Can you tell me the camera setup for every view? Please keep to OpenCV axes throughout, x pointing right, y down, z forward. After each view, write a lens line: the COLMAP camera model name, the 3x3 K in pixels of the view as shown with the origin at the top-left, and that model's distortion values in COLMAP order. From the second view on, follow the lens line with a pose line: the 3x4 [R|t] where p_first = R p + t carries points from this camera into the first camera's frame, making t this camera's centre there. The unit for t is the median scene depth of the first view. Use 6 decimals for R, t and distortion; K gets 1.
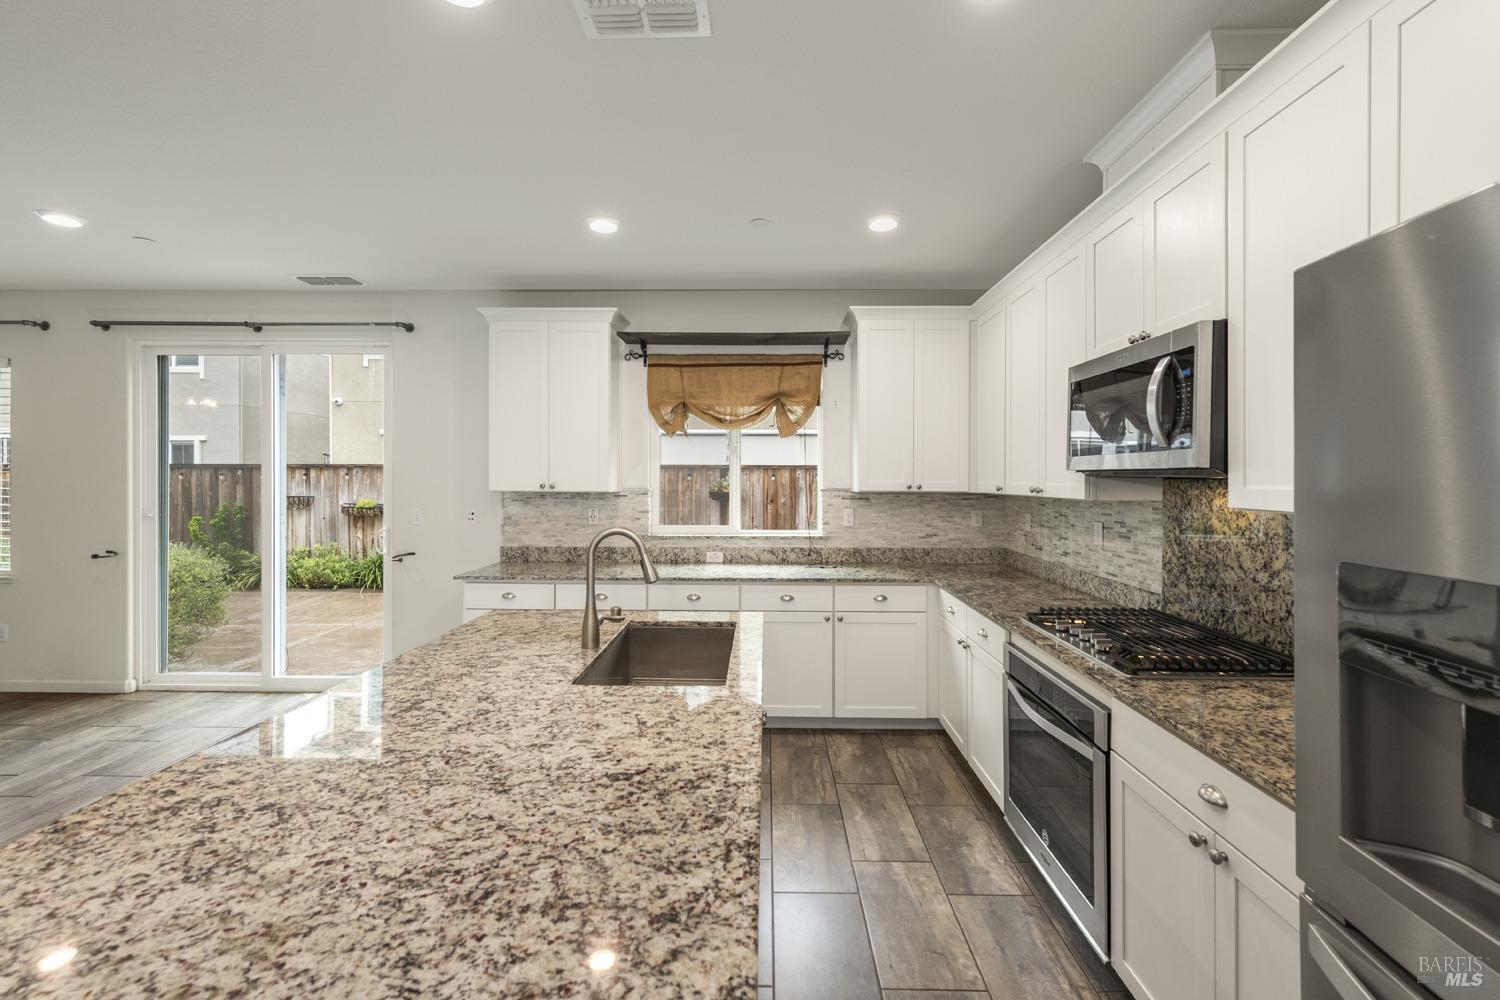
lens RADIAL K [[638.8, 0, 743.1], [0, 638.8, 478.8], [0, 0, 1]] dist [0.003914, -0.002247]
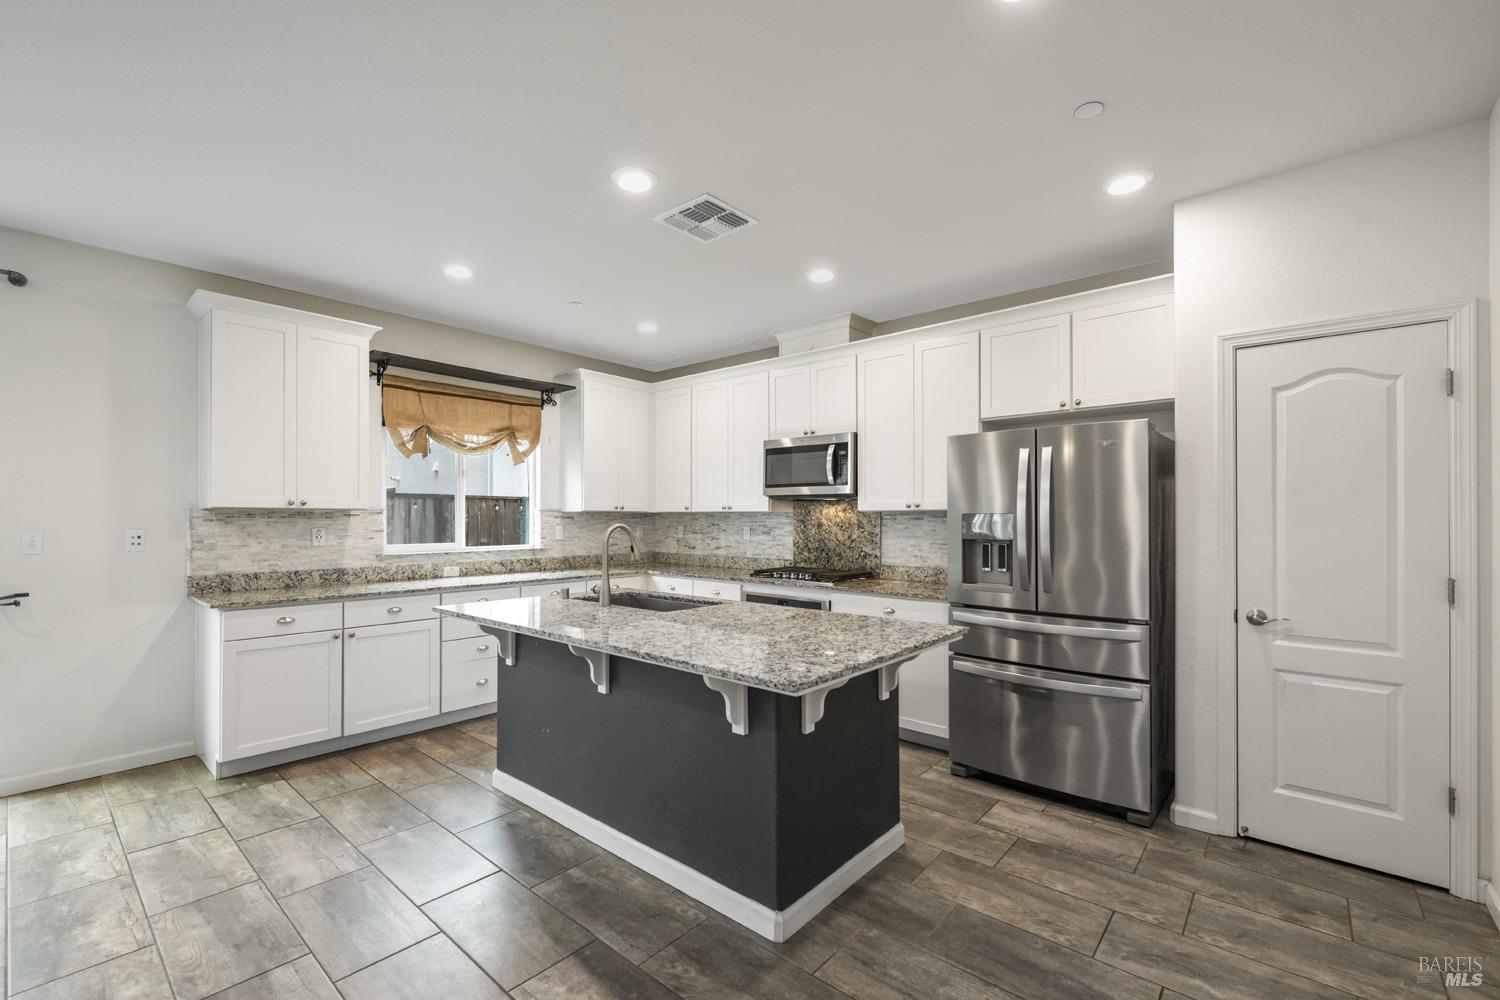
lens RADIAL K [[638.8, 0, 755.8], [0, 638.8, 512.4], [0, 0, 1]] dist [0.003914, -0.002247]
pose [[0.623723, 0.007027, 0.781614, -0.586710], [-0.000869, 0.999965, -0.008297, 0.031572], [-0.781645, 0.004496, 0.623707, -0.086621]]
